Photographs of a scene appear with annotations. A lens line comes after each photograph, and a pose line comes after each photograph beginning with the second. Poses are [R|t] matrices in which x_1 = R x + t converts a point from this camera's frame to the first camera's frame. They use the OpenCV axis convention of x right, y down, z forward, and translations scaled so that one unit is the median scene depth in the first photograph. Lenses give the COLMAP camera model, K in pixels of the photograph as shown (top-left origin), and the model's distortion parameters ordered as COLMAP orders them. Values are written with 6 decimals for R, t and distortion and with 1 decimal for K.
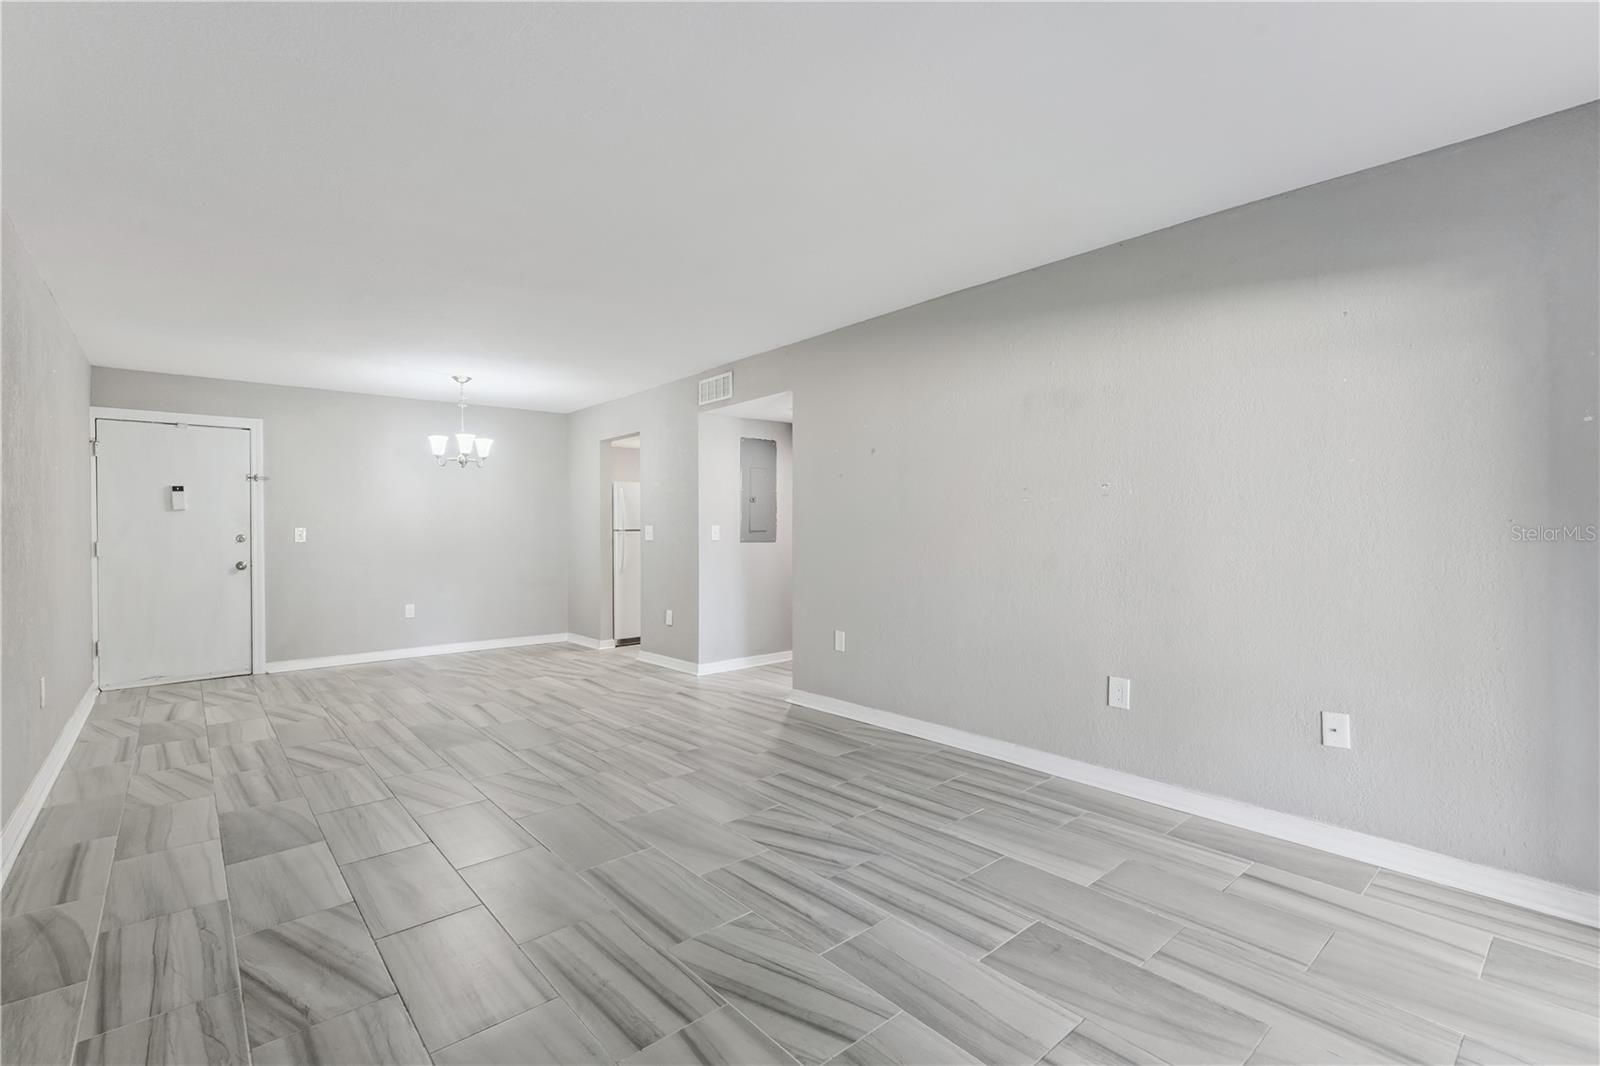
lens RADIAL K [[719.9, 0, 807.0], [0, 719.9, 532.0], [0, 0, 1]] dist [-0.004985, -0.001405]
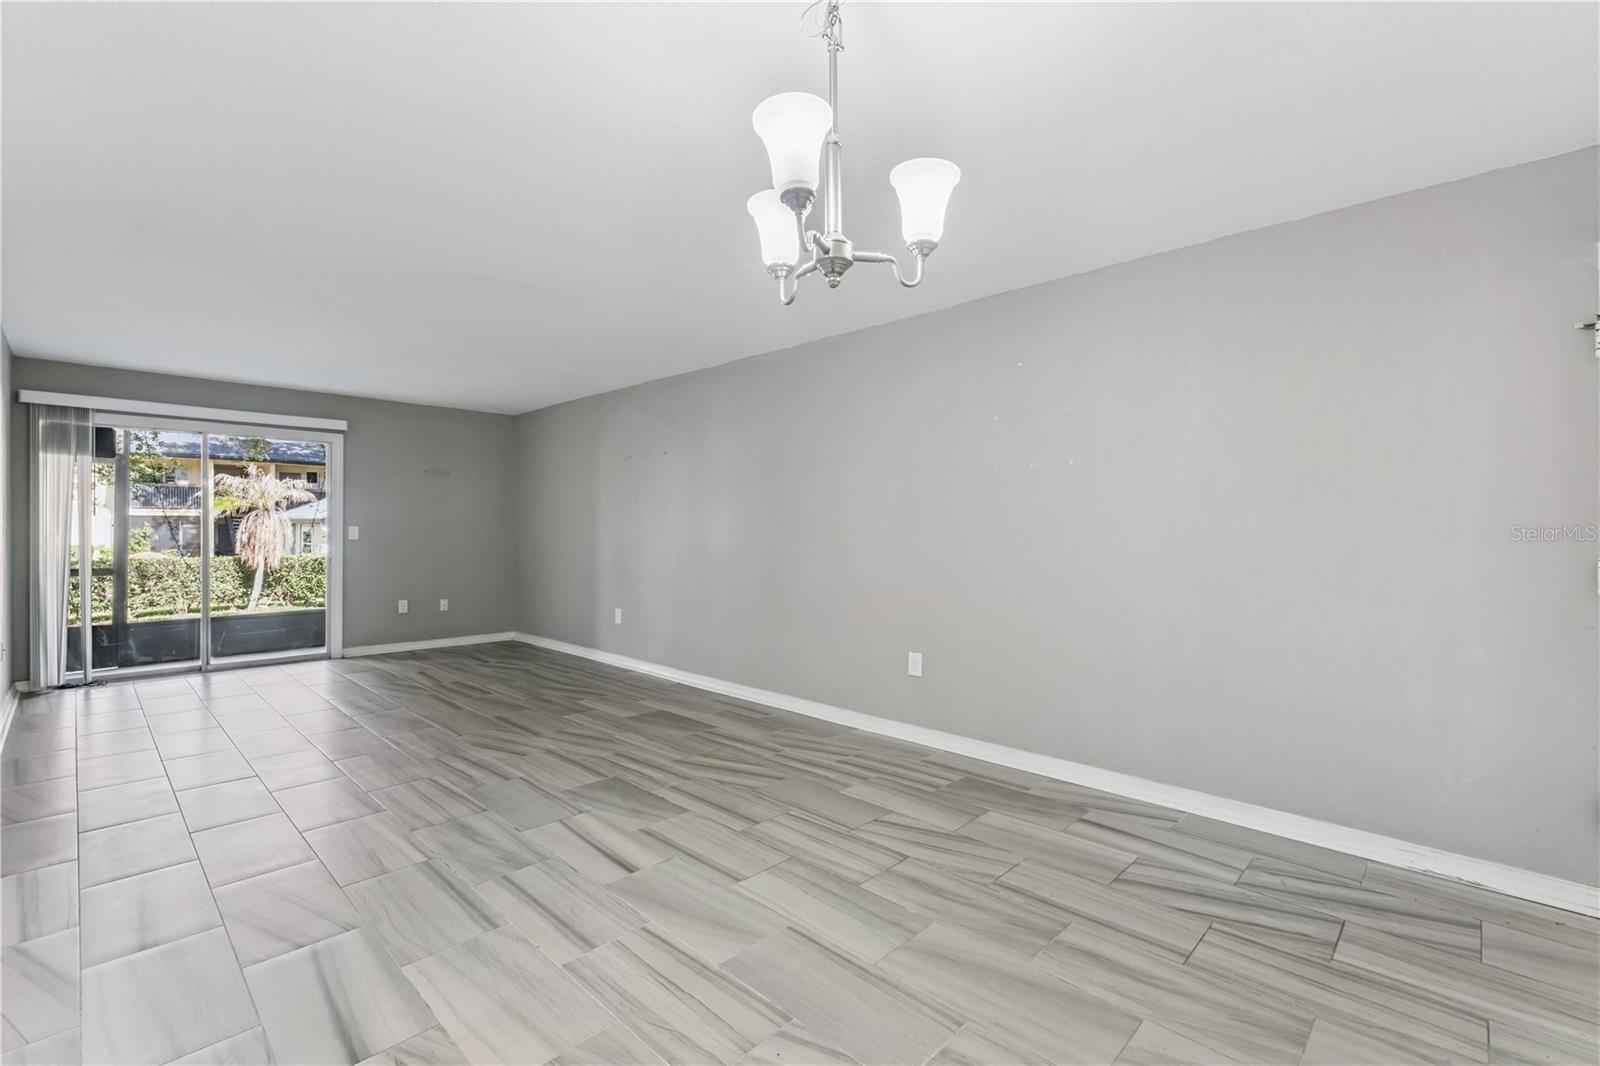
lens RADIAL K [[711.0, 0, 789.0], [0, 711.0, 534.5], [0, 0, 1]] dist [-0.002955, 0.000206]
pose [[-0.997942, 0.006135, -0.063822, -0.622914], [0.005201, 0.999877, 0.014790, -0.008705], [0.063905, 0.014428, -0.997852, 1.733444]]
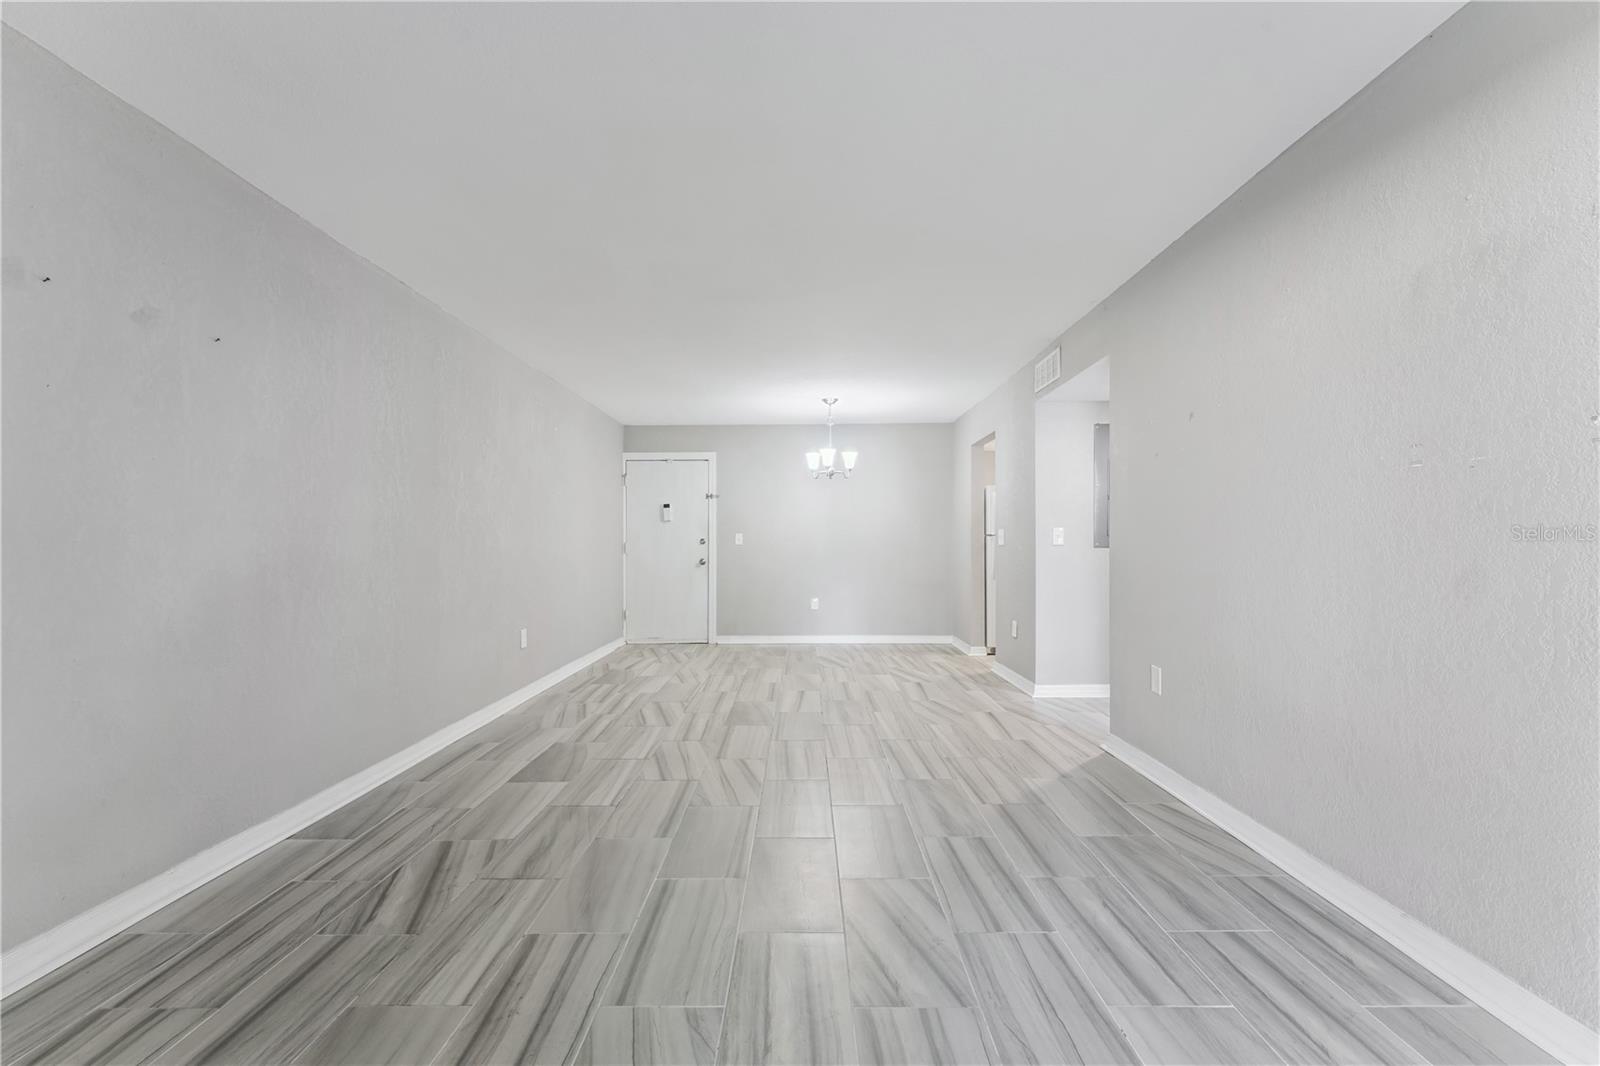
lens RADIAL K [[662.7, 0, 797.0], [0, 662.7, 528.4], [0, 0, 1]] dist [-0.003304, -0.000963]
pose [[0.744175, -0.010954, -0.667895, 0.245659], [-0.003323, 0.999792, -0.020099, 0.012709], [0.667977, 0.017177, 0.743984, 0.268694]]
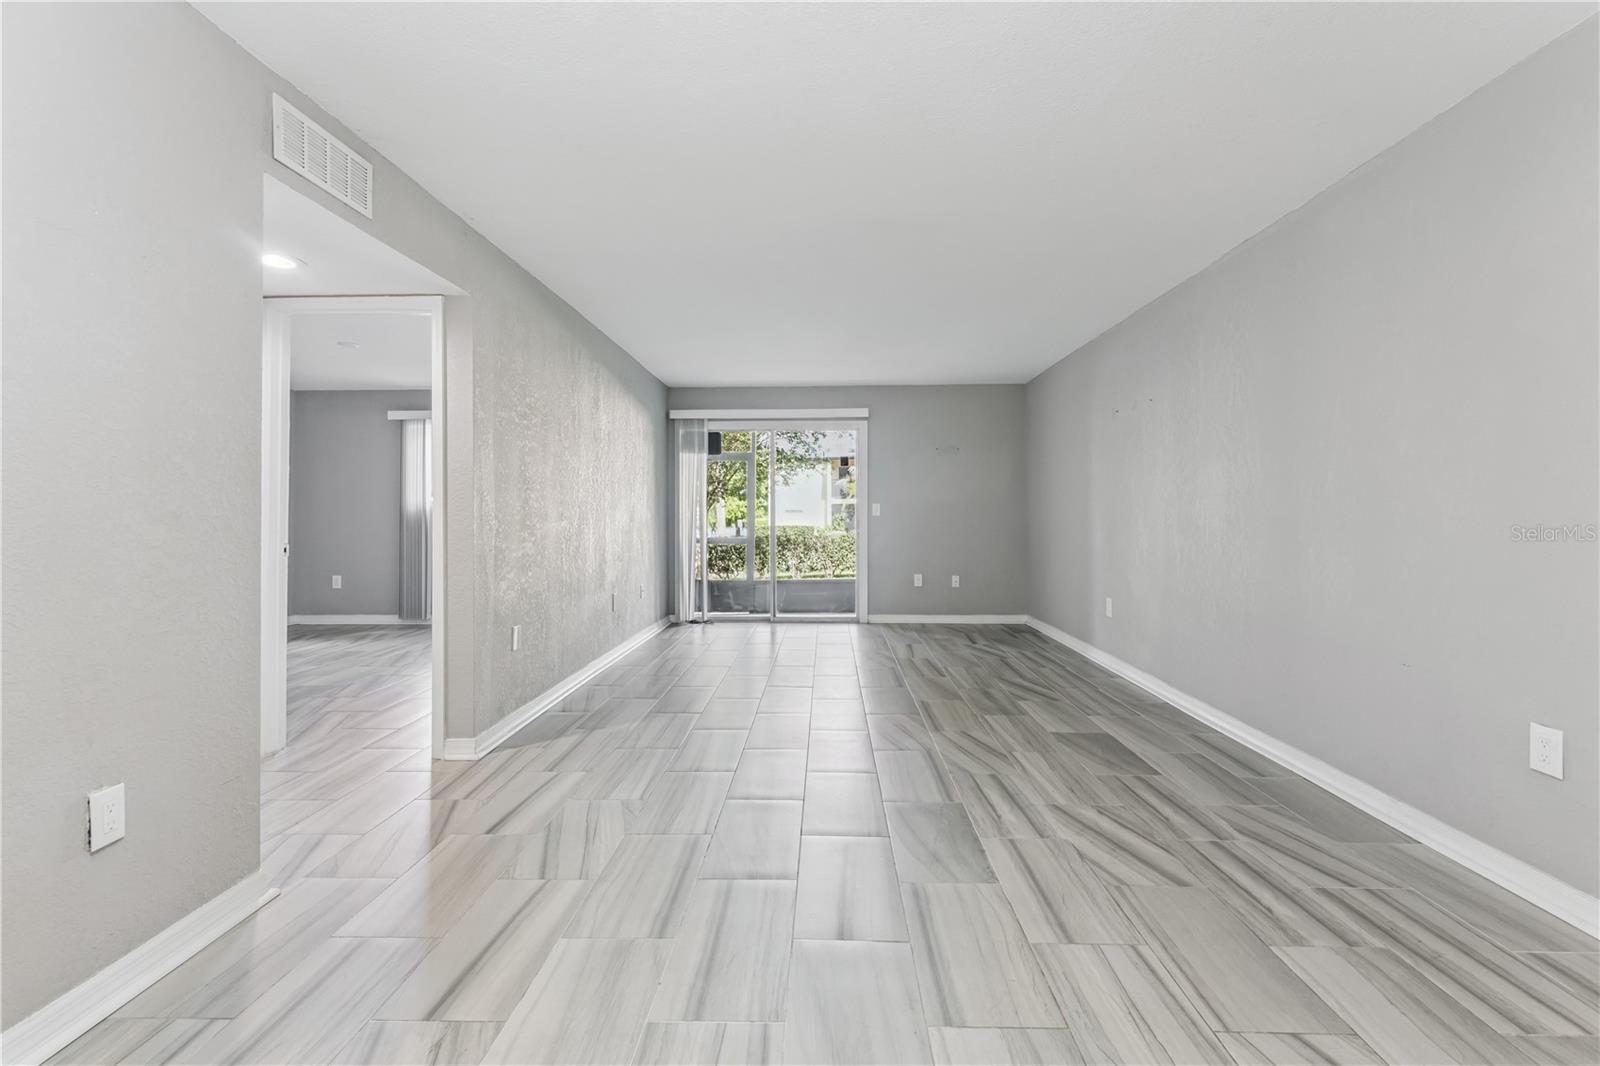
lens RADIAL K [[711.0, 0, 807.0], [0, 711.0, 500.0], [0, 0, 1]] dist [-0.002955, 0.000206]
pose [[-0.731326, 0.023343, 0.681629, -0.817562], [0.011933, 0.999699, -0.021432, 0.016312], [-0.681924, -0.007540, -0.731384, 1.482638]]
